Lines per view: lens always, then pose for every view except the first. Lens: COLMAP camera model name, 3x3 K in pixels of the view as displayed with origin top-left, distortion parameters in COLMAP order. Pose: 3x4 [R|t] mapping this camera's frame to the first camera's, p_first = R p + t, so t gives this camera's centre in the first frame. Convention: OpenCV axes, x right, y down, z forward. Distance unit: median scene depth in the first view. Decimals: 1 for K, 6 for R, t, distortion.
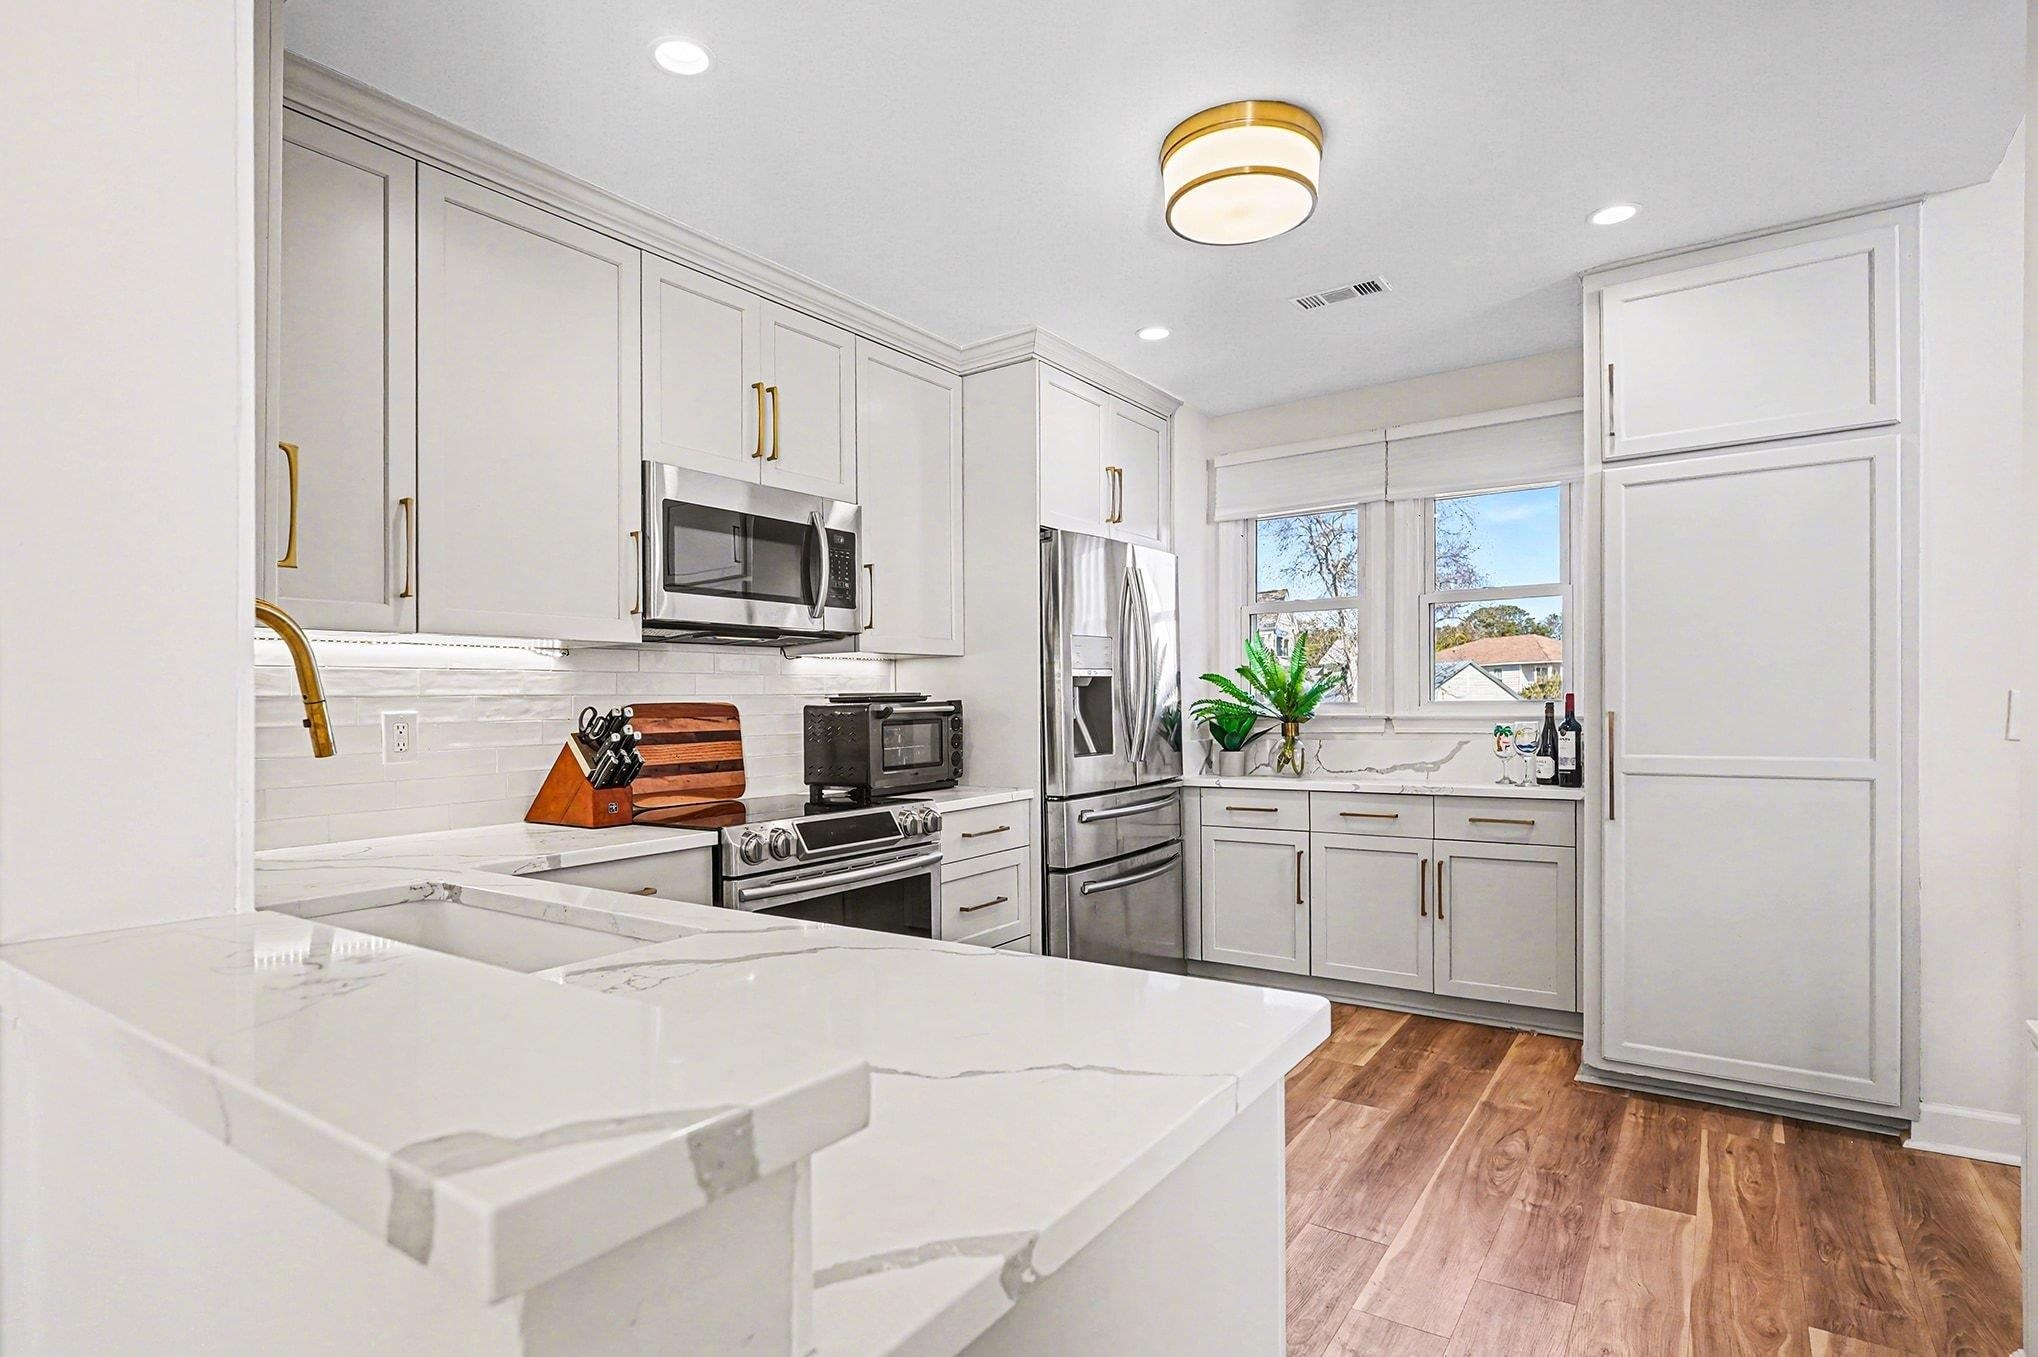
lens RADIAL K [[1025.4, 0, 1021.6], [0, 1025.4, 691.6], [0, 0, 1]] dist [-0.004759, -0.000599]
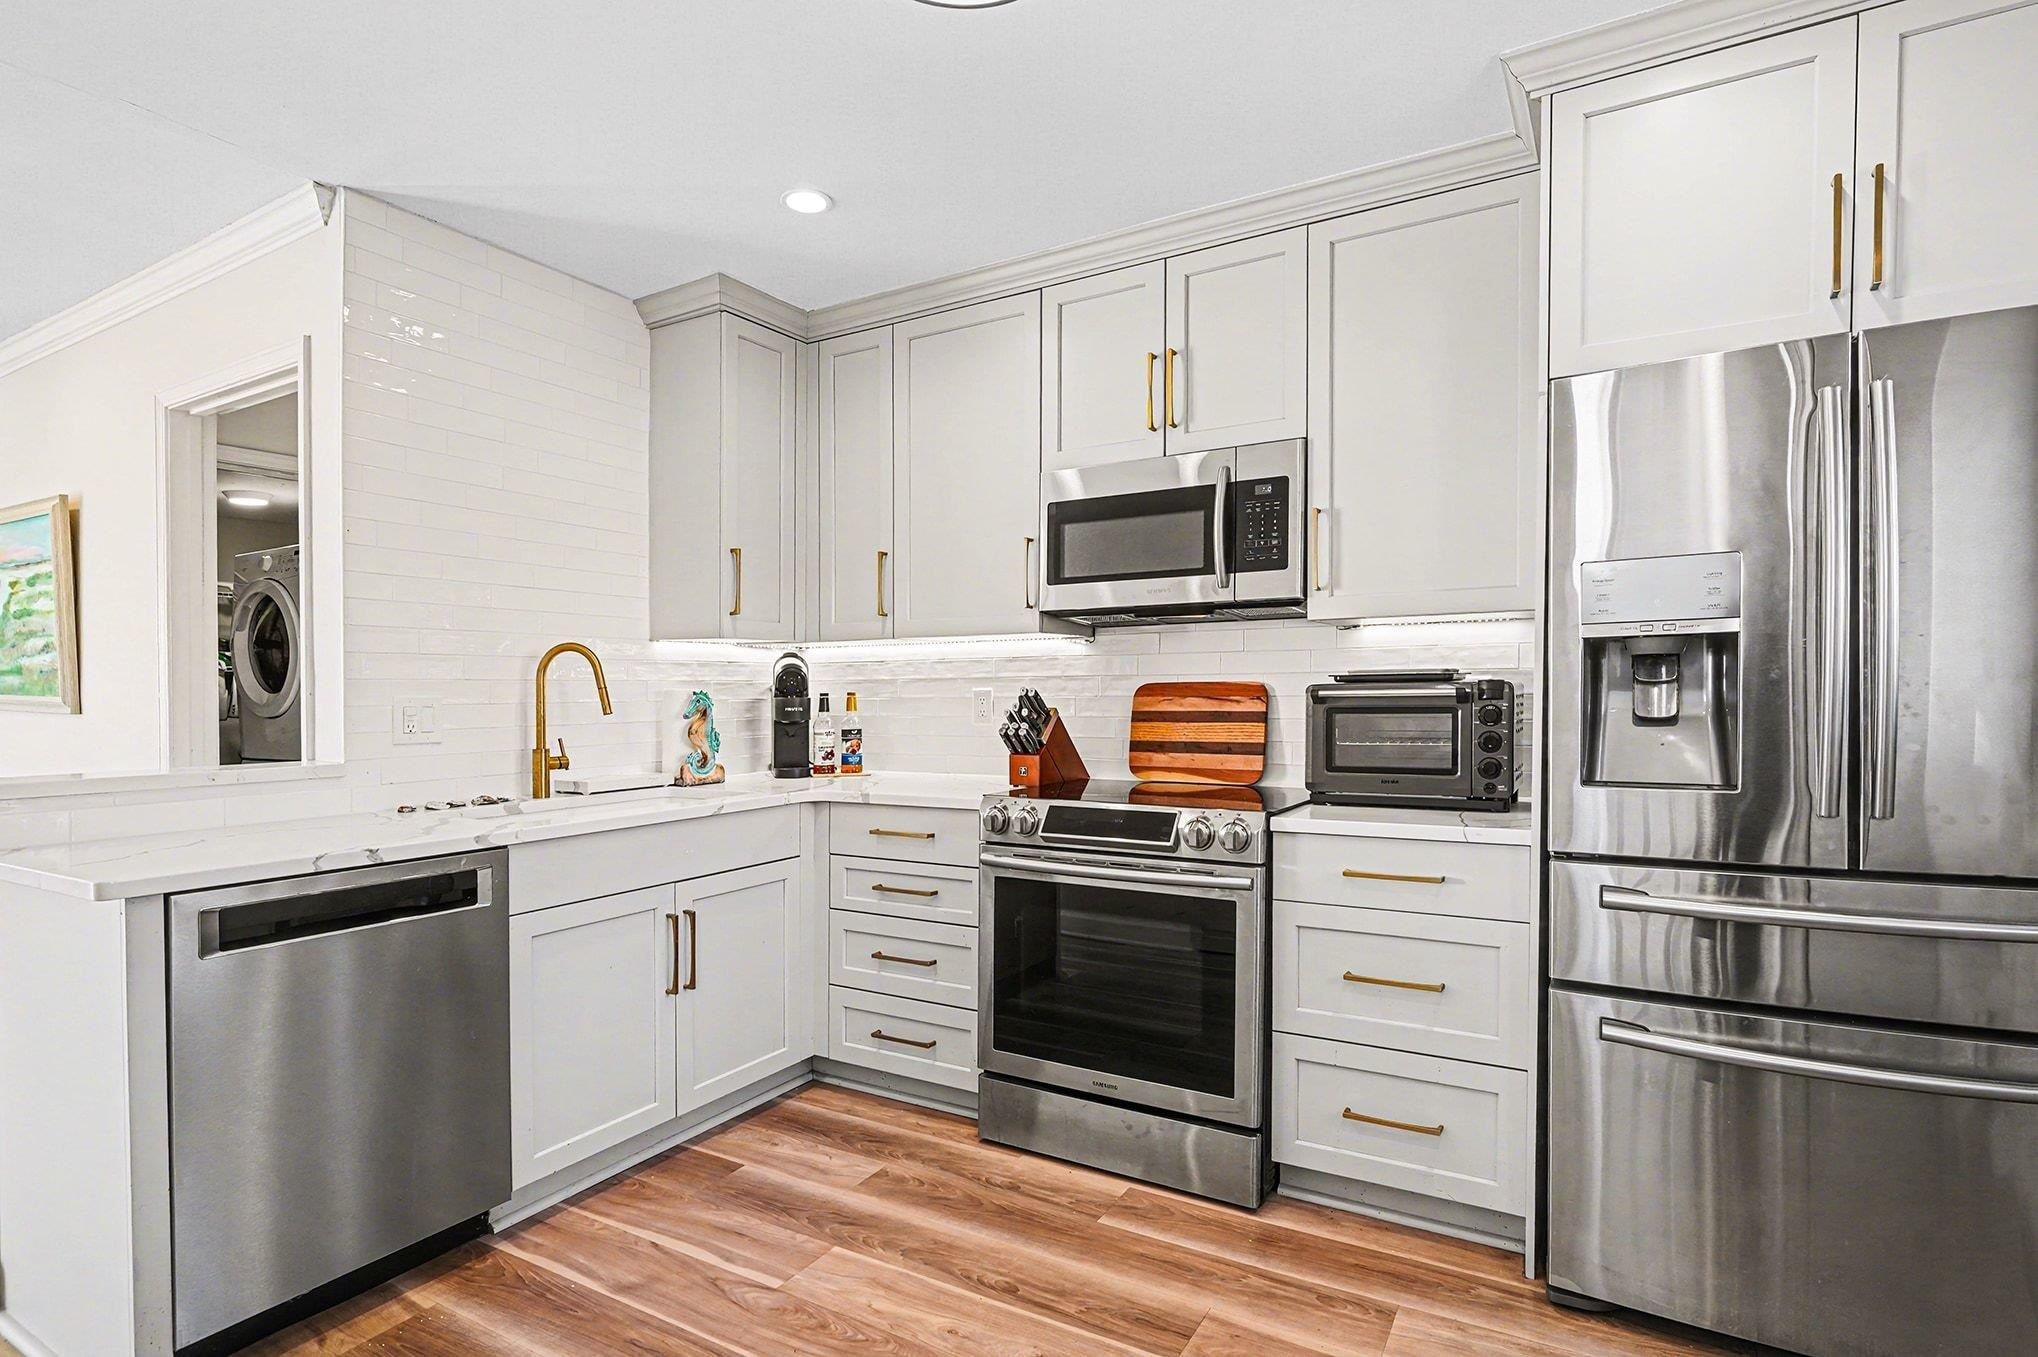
lens RADIAL K [[1025.4, 0, 1023.1], [0, 1025.4, 687.2], [0, 0, 1]] dist [-0.004759, -0.000599]
pose [[0.074392, 0.015235, -0.997113, 0.674456], [0.019374, 0.999673, 0.016719, -0.004351], [0.997041, -0.020562, 0.074073, 0.769568]]
